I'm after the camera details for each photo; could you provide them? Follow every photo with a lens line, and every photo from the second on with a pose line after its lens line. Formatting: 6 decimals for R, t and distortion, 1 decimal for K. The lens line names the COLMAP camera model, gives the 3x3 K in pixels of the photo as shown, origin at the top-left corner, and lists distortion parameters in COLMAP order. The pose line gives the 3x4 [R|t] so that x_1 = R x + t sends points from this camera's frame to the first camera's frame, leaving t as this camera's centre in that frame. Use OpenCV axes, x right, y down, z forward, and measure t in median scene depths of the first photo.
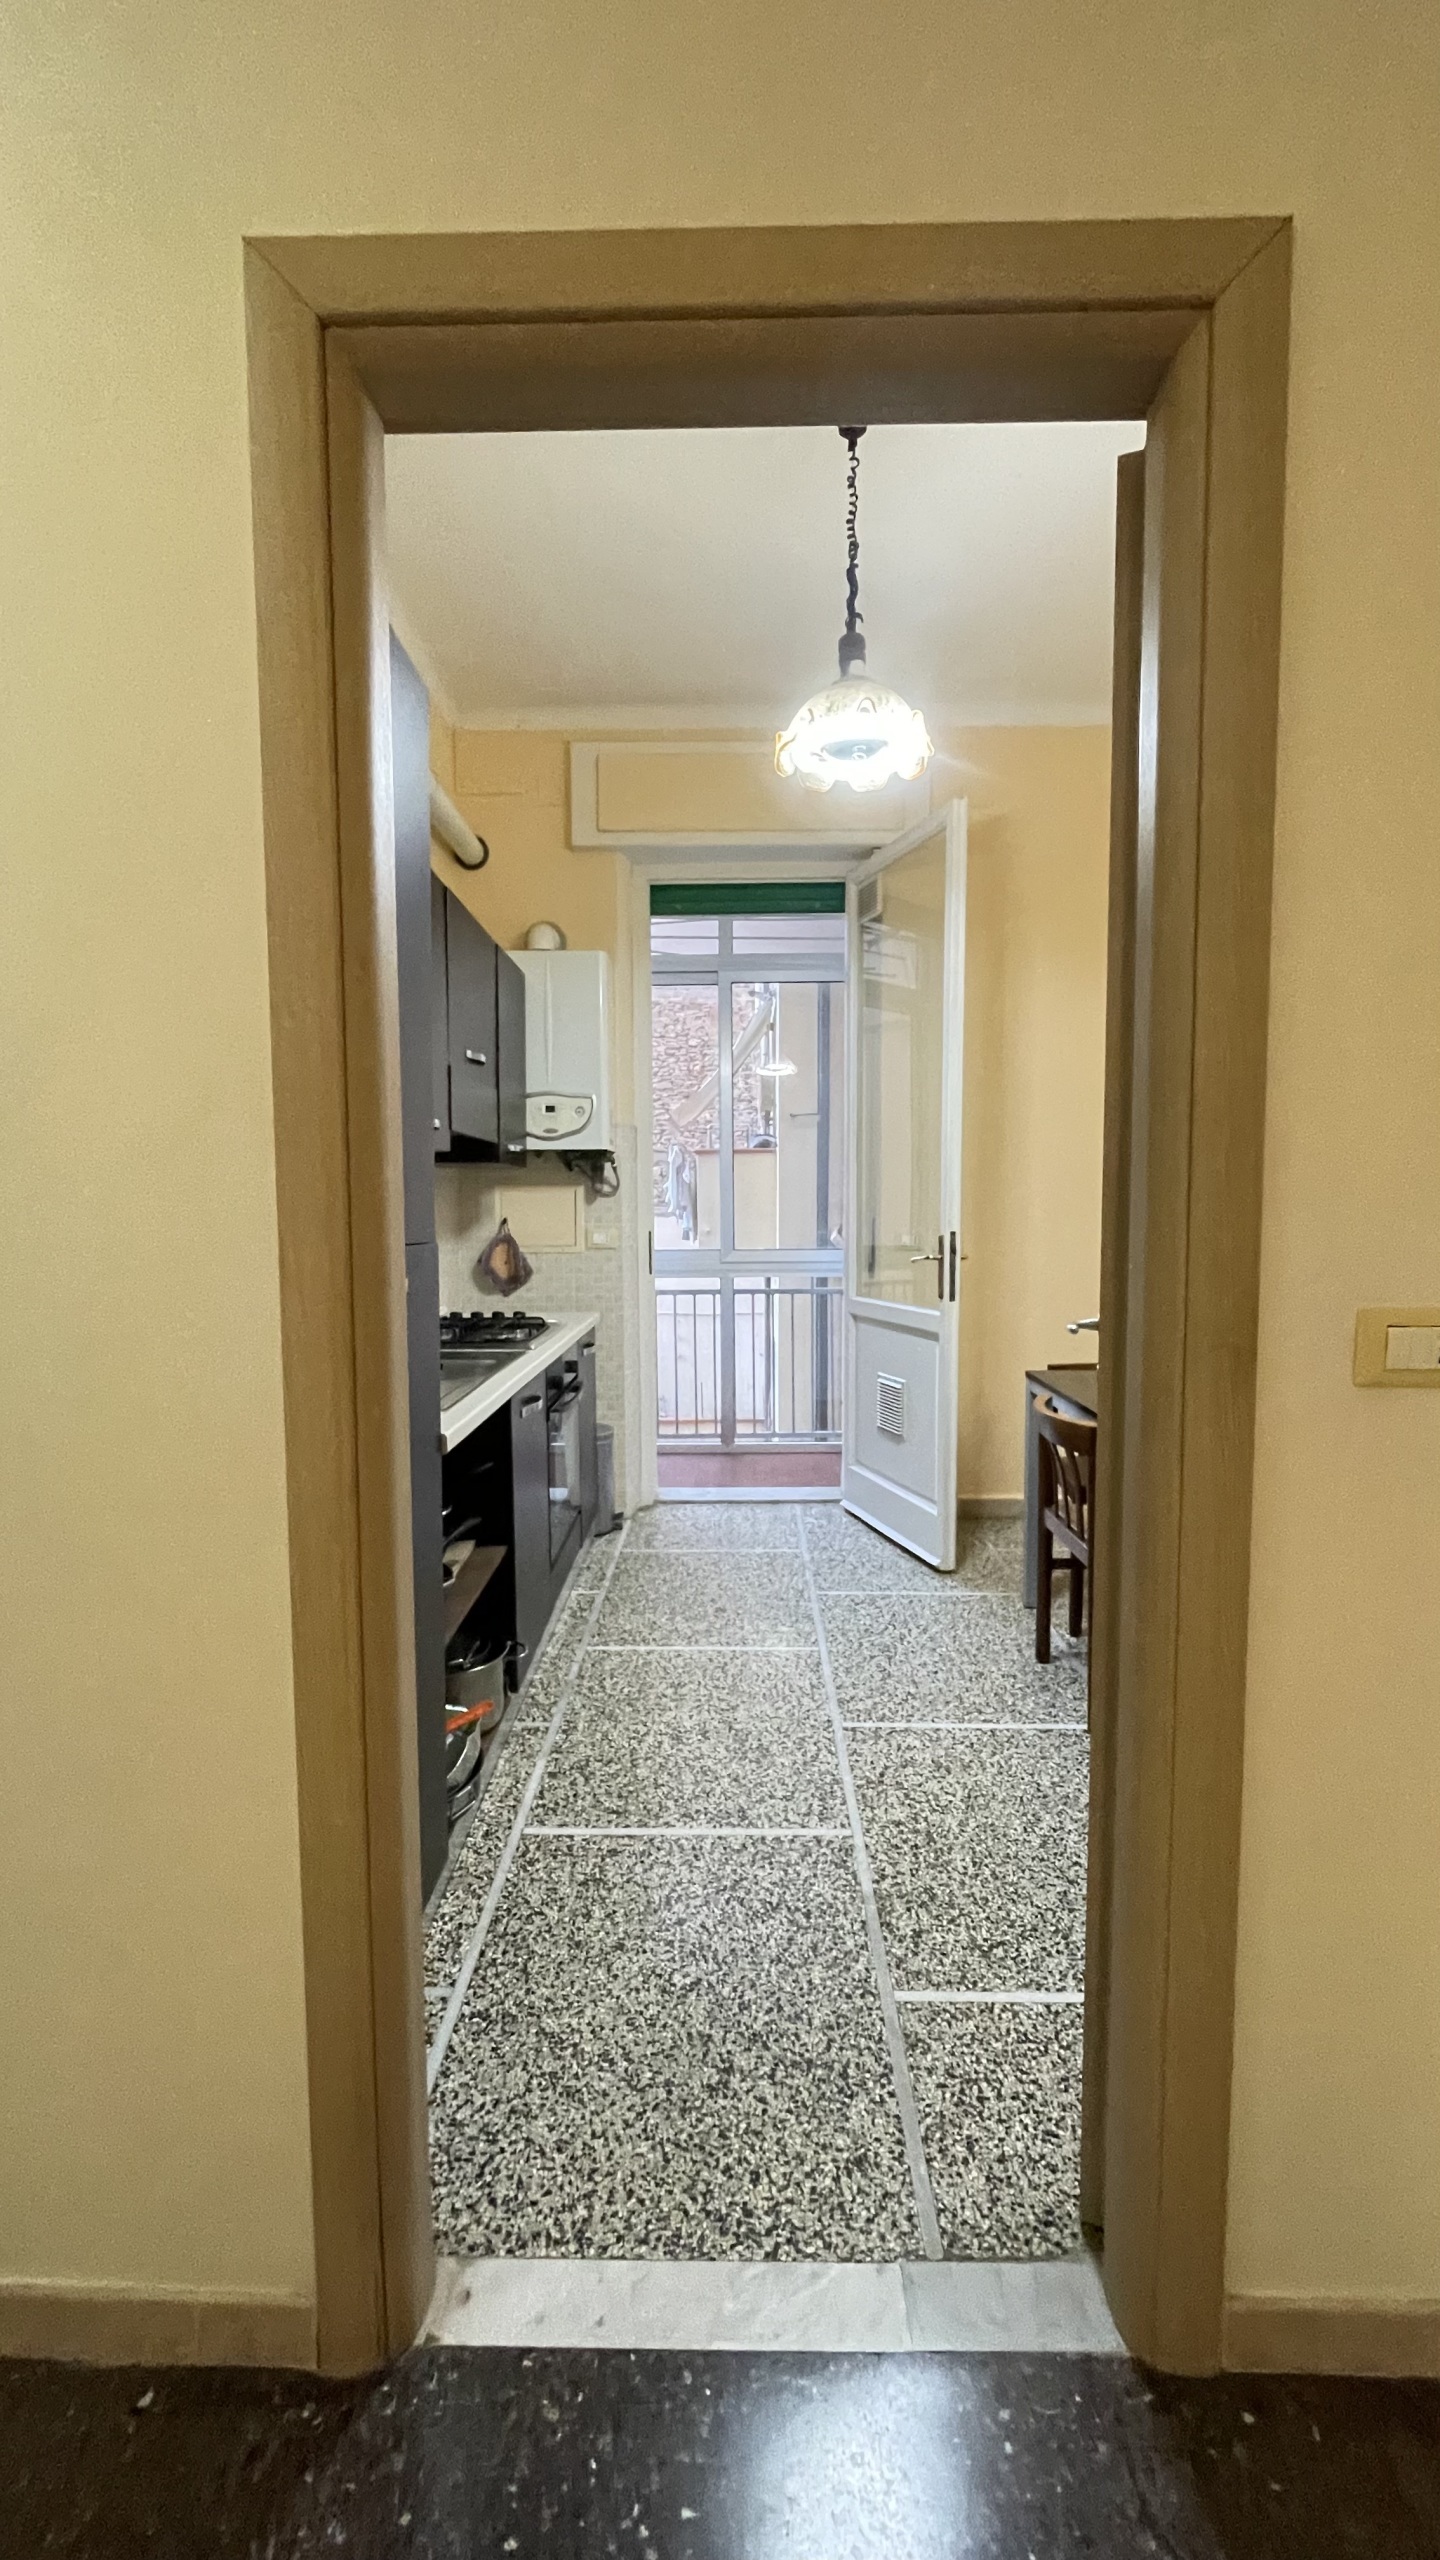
lens RADIAL K [[1033.4, 0, 721.7], [0, 1033.4, 1285.2], [0, 0, 1]] dist [-0.001612, -0.000911]
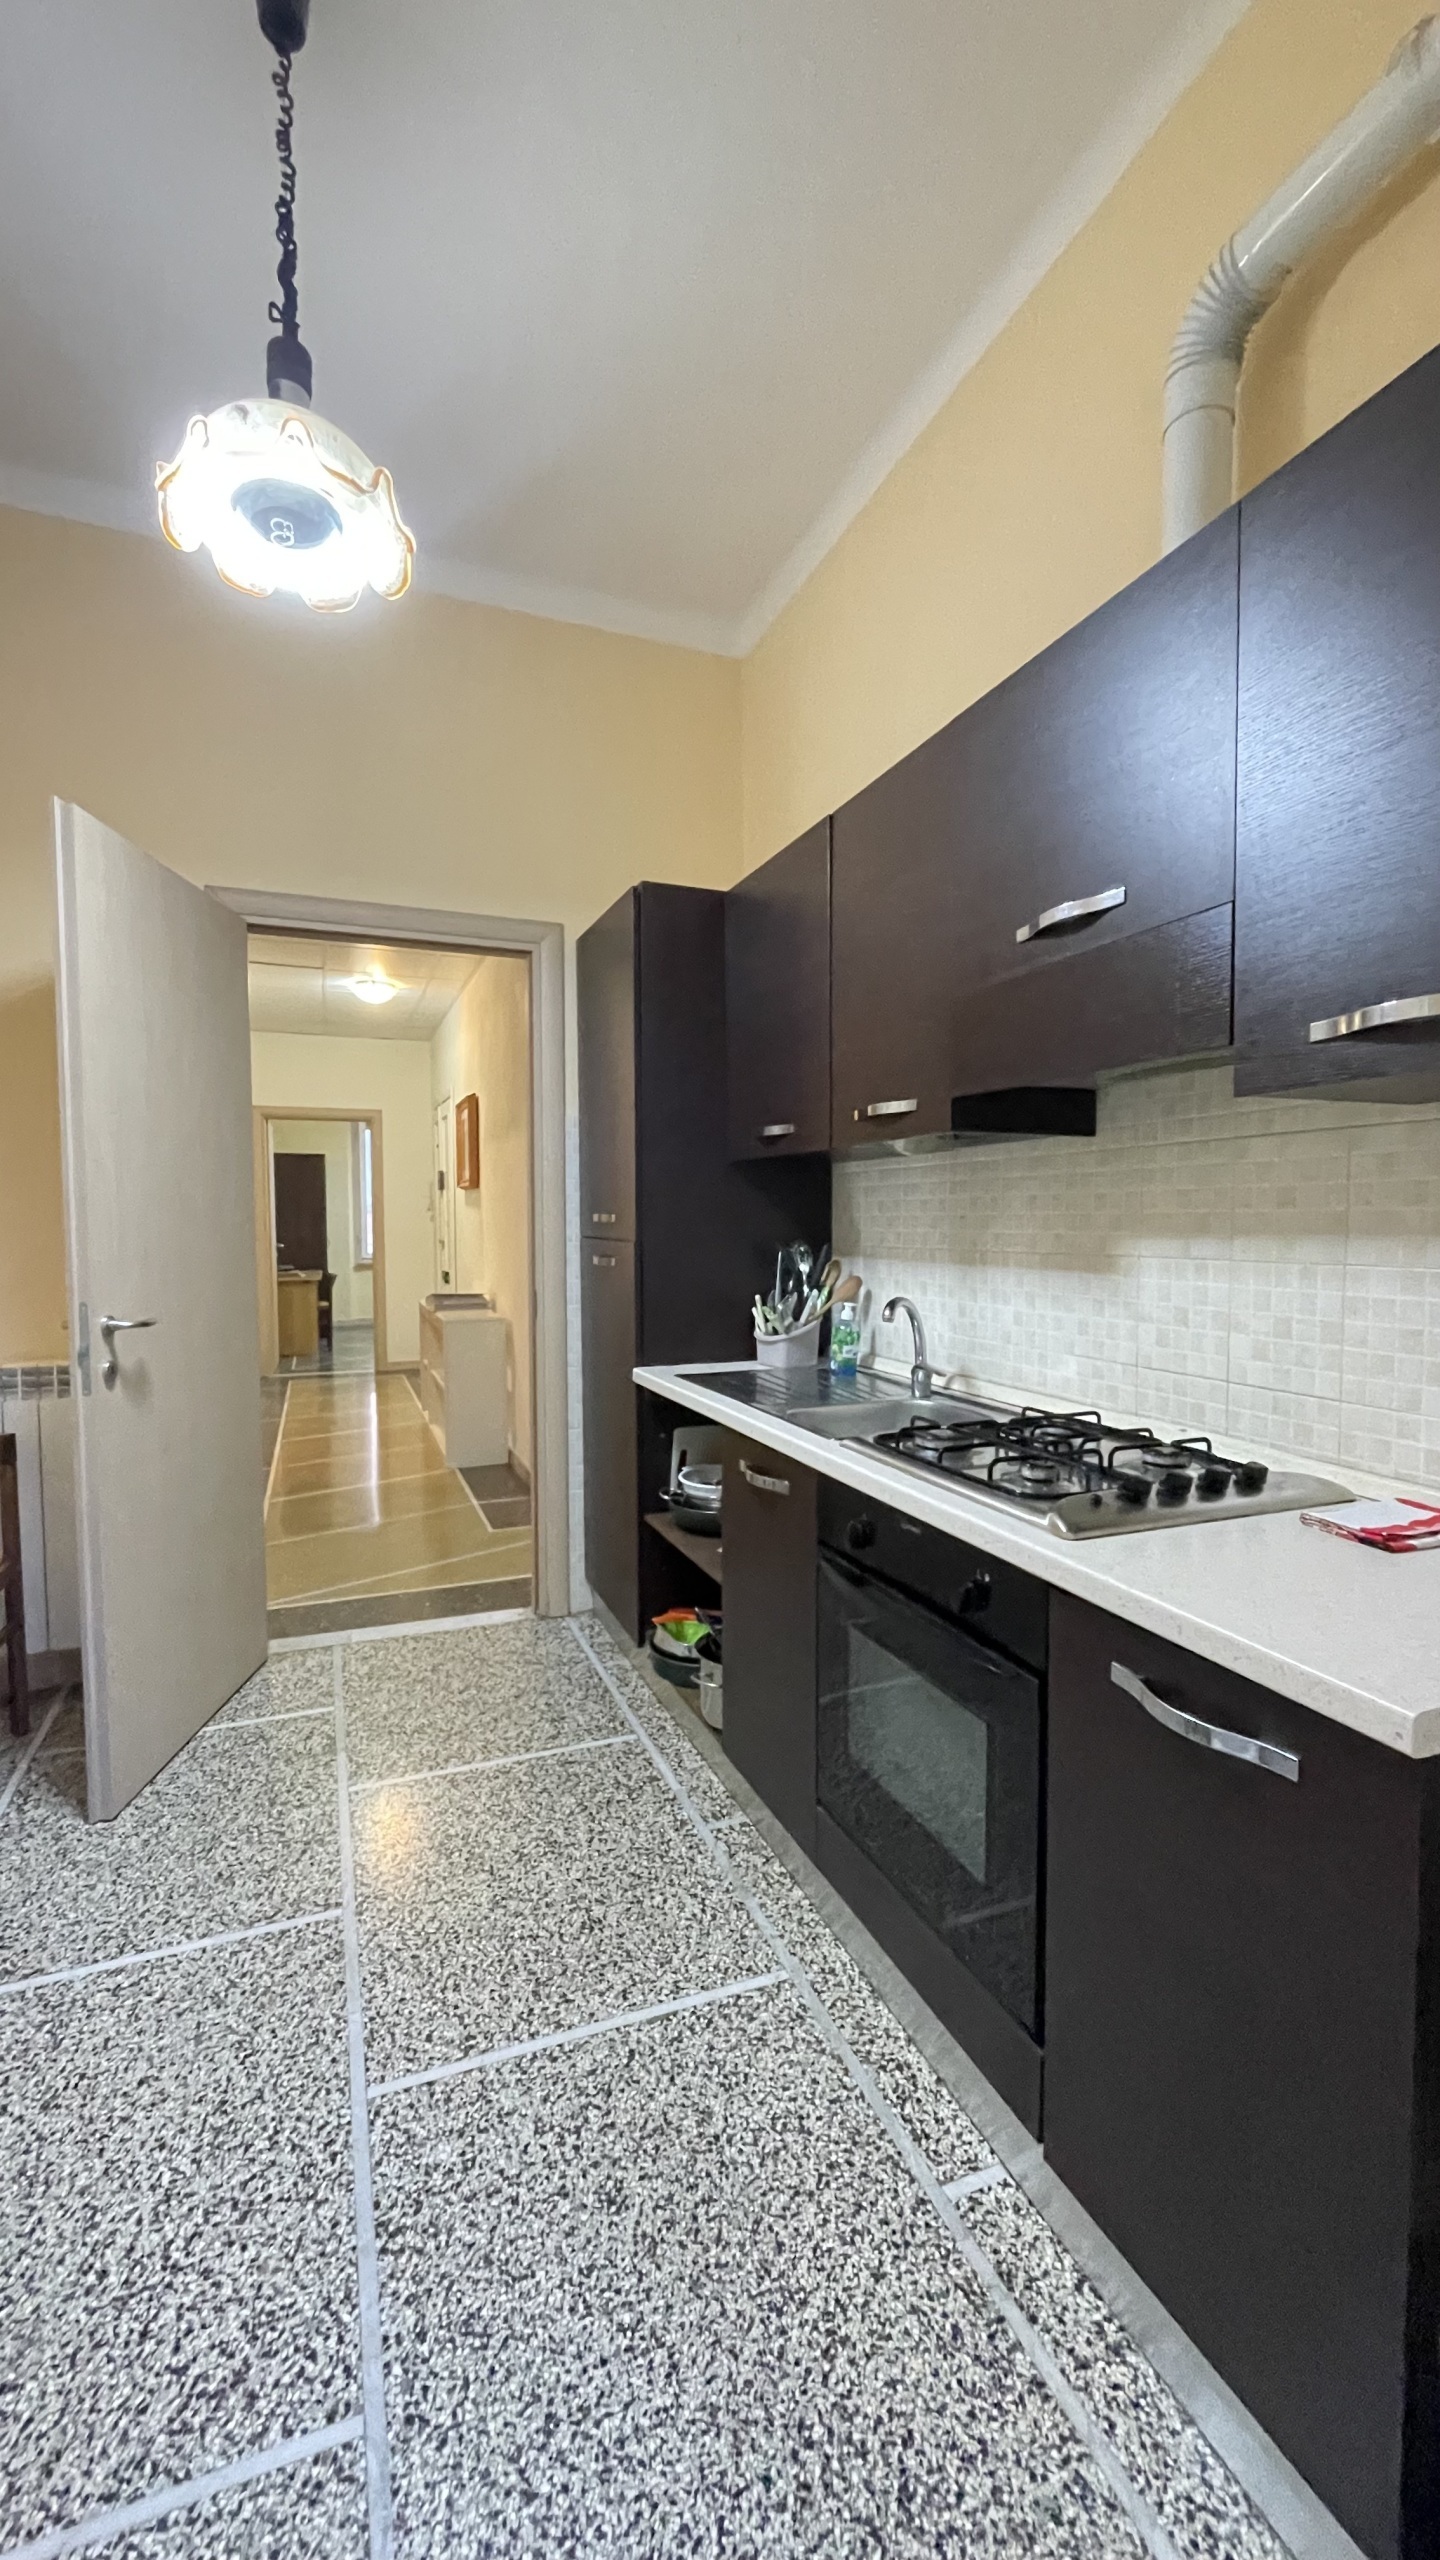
lens RADIAL K [[1033.4, 0, 721.7], [0, 1033.4, 1285.2], [0, 0, 1]] dist [-0.001612, -0.000911]
pose [[-0.923959, 0.028751, -0.381410, 0.153081], [-0.023393, 0.991057, 0.131375, -0.145776], [0.381776, 0.130308, -0.915023, 1.965268]]
